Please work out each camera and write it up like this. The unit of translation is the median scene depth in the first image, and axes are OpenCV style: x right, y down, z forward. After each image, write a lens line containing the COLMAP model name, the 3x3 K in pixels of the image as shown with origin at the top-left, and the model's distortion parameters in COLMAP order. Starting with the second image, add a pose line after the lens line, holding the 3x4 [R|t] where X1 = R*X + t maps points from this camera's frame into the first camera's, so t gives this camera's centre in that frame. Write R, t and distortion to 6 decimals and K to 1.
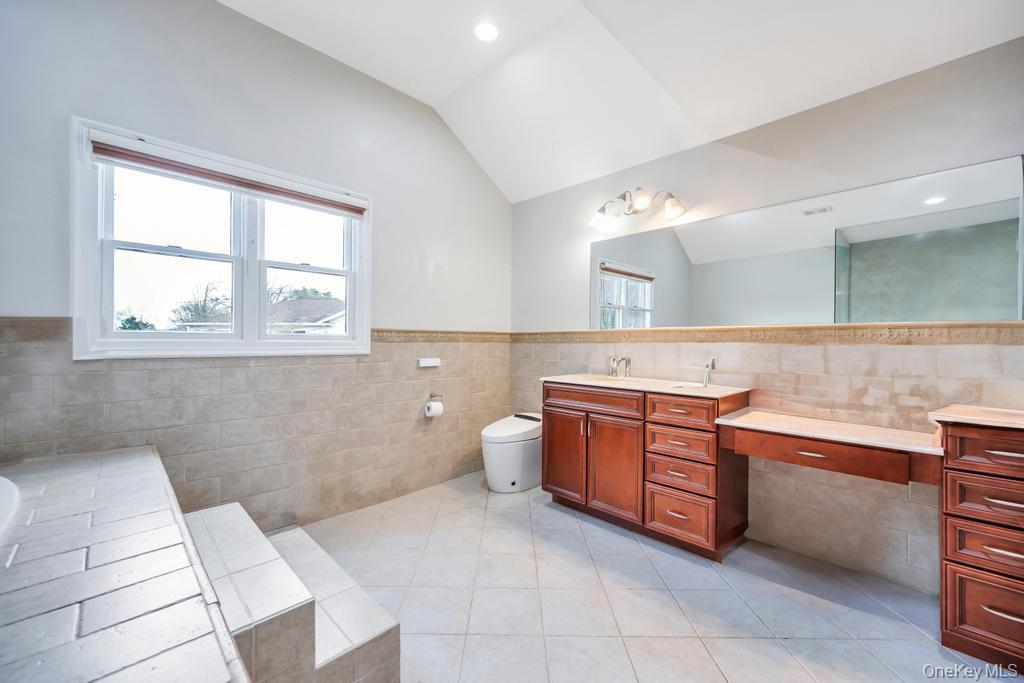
lens RADIAL K [[401.2, 0, 509.6], [0, 401.2, 341.9], [0, 0, 1]] dist [-0.002551, -0.000188]
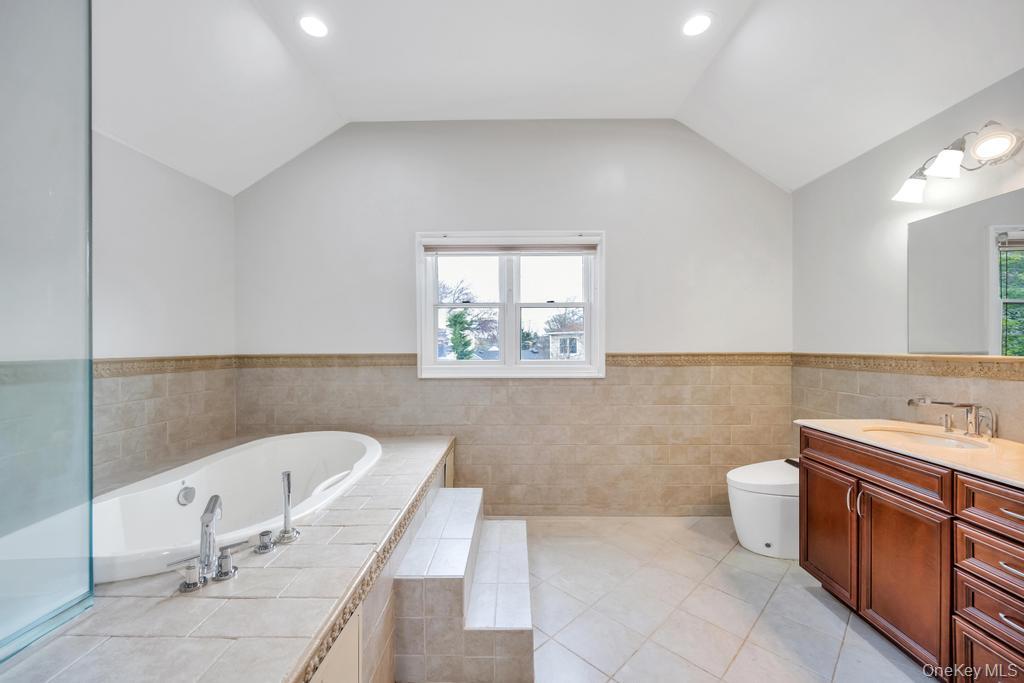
lens RADIAL K [[401.2, 0, 507.9], [0, 401.2, 344.3], [0, 0, 1]] dist [-0.002551, -0.000188]
pose [[0.696747, -0.009665, -0.717252, 0.247906], [0.009334, 0.999947, -0.004407, -0.057890], [0.717256, -0.003624, 0.696800, 0.068211]]
